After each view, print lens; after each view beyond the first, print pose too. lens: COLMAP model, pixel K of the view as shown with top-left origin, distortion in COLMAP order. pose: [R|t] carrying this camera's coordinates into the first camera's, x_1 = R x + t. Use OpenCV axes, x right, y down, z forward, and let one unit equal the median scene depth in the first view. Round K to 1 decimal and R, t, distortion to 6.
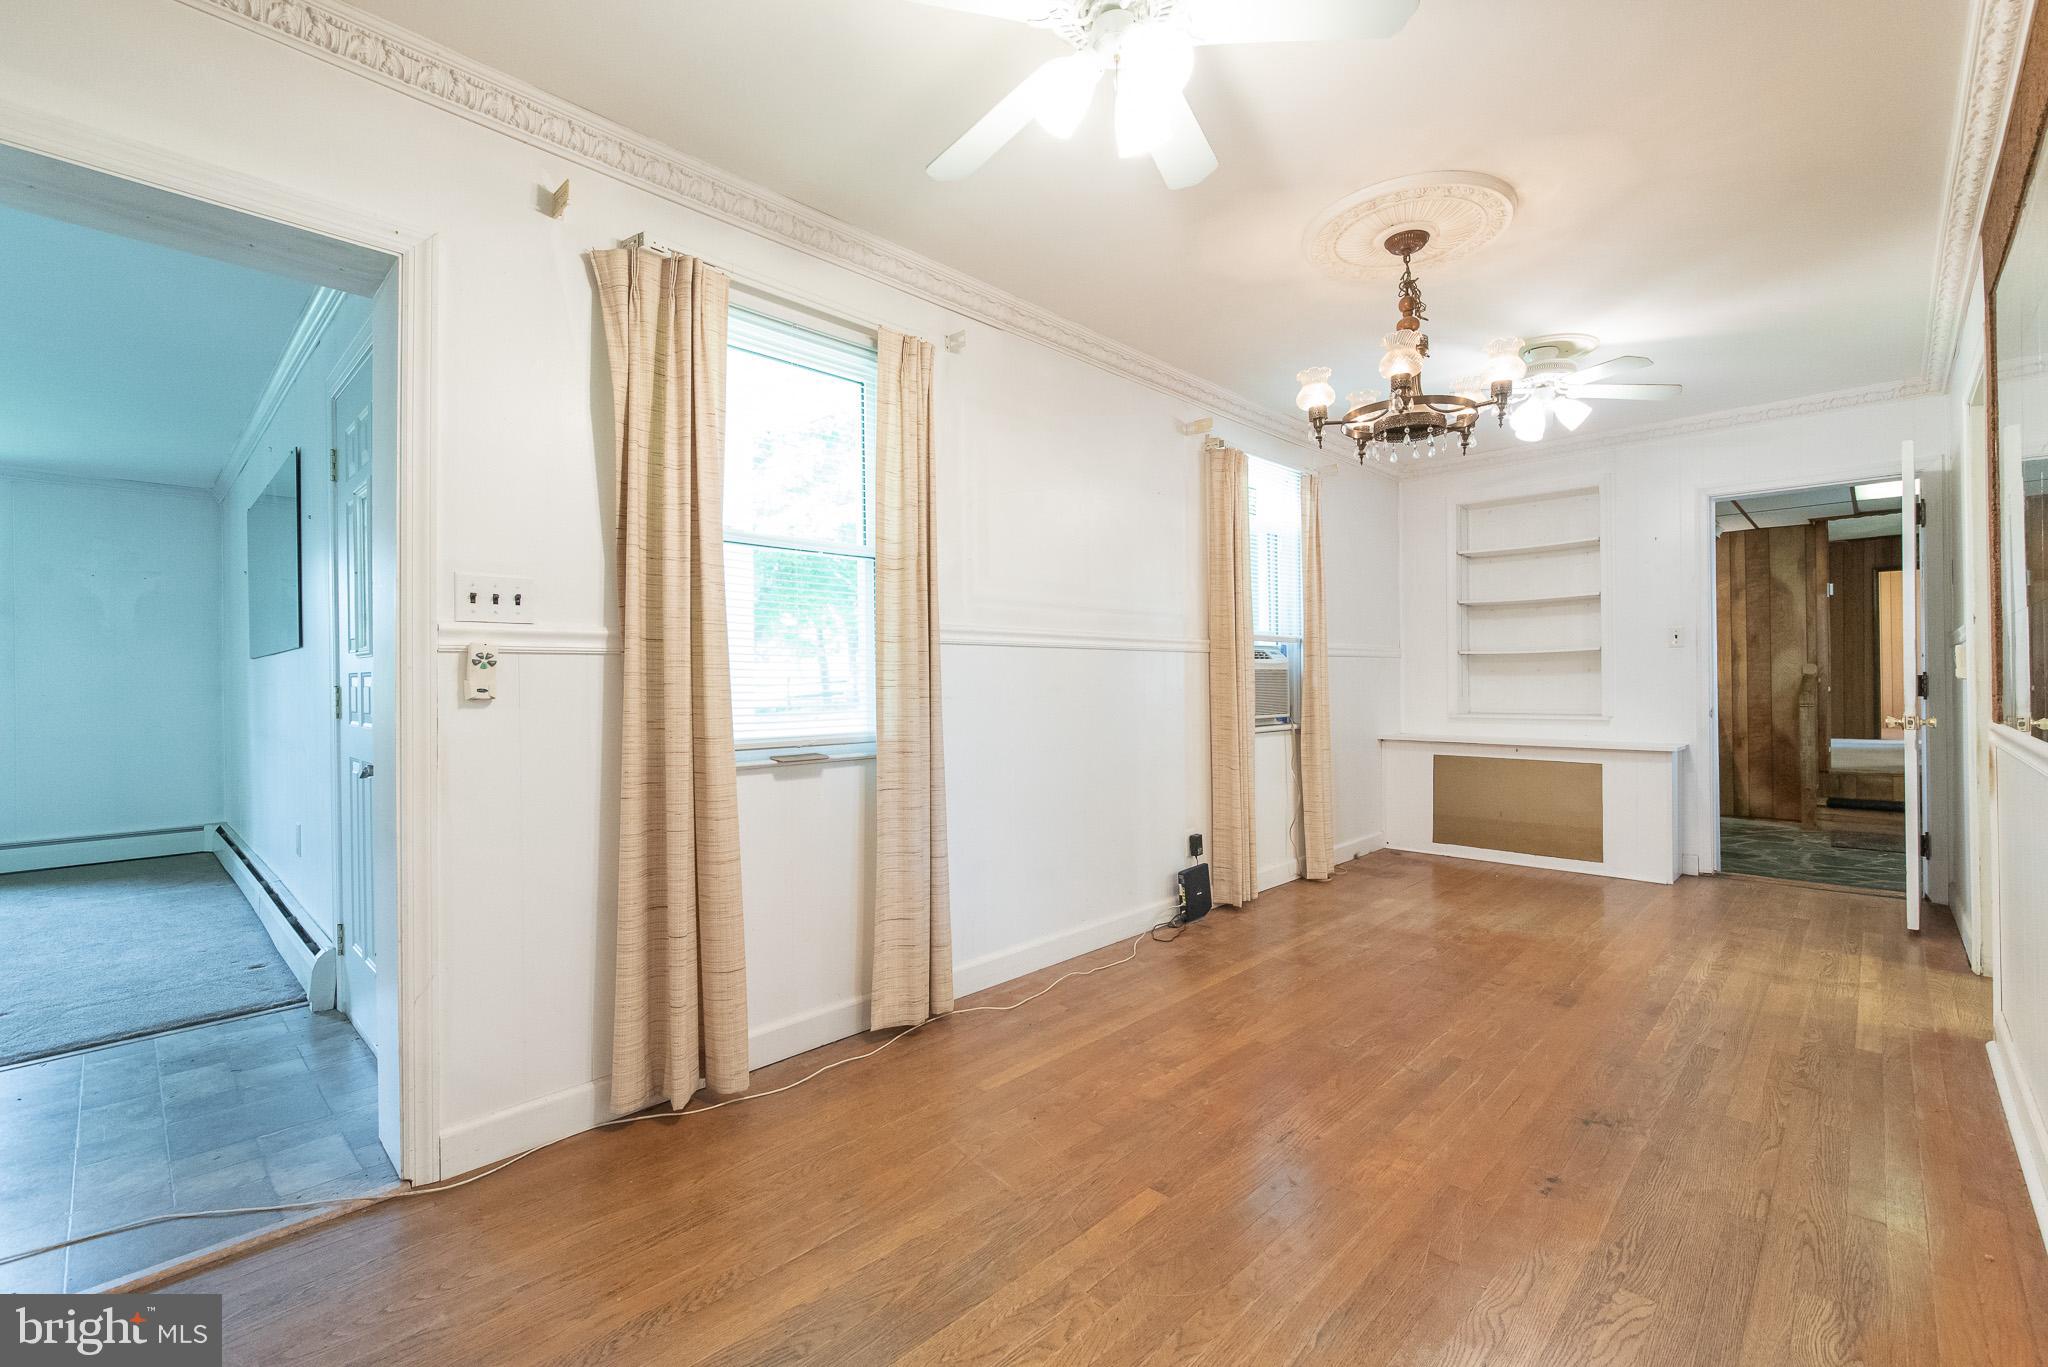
lens RADIAL K [[901.9, 0, 1020.4], [0, 901.9, 680.9], [0, 0, 1]] dist [0.000914, -0.000854]
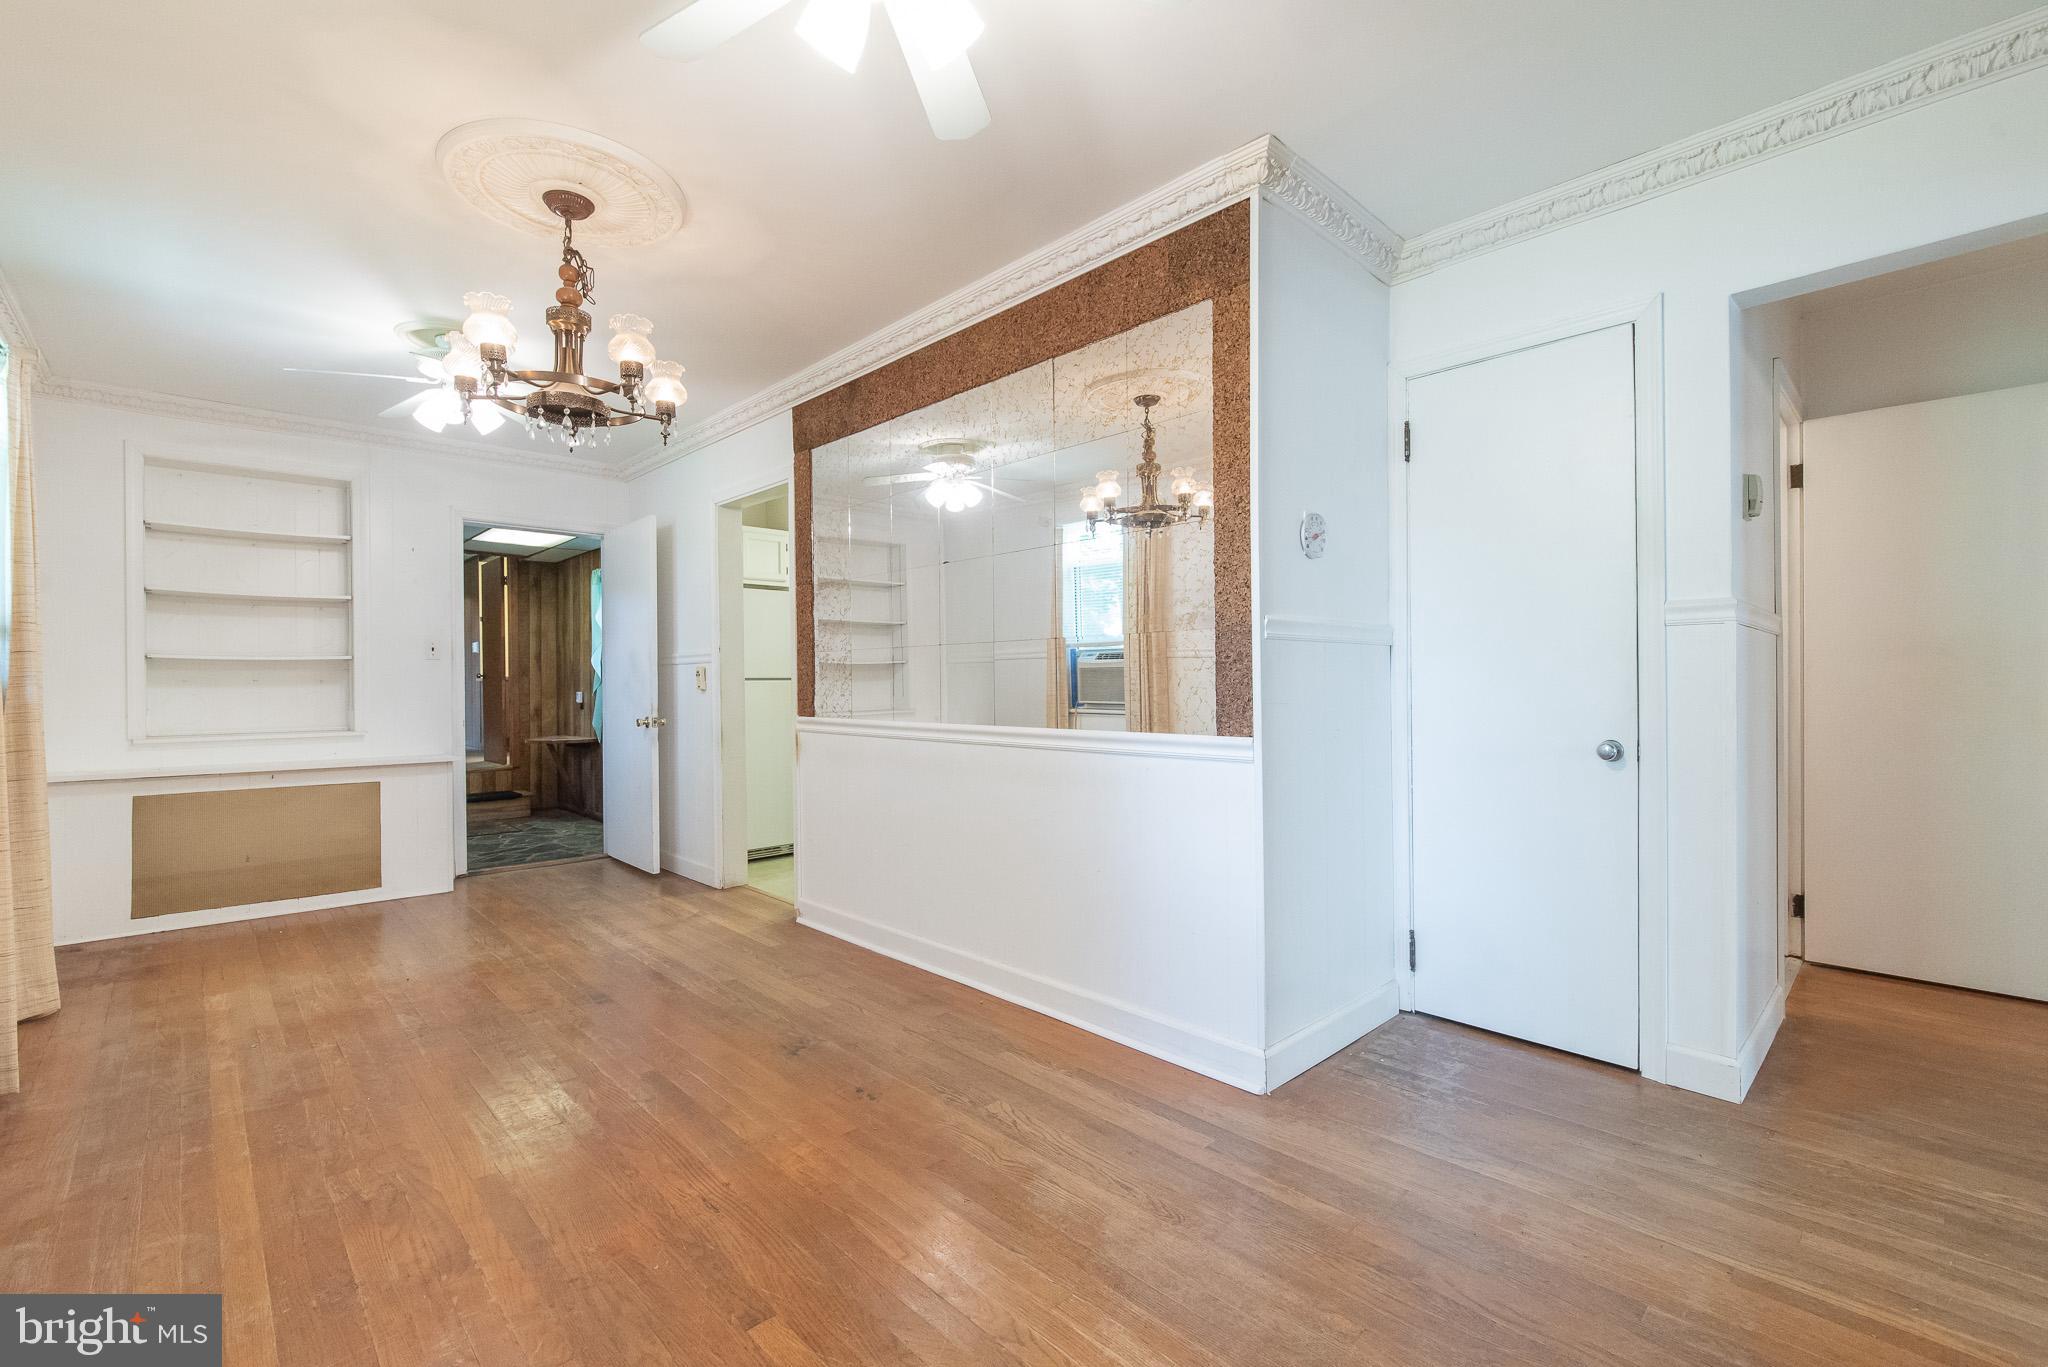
lens RADIAL K [[901.9, 0, 1020.8], [0, 901.9, 682.0], [0, 0, 1]] dist [0.000914, -0.000854]
pose [[0.025215, 0.010287, 0.999629, -0.356666], [0.006611, 0.999923, -0.010457, 0.004100], [-0.999660, 0.006872, 0.025145, 0.409477]]
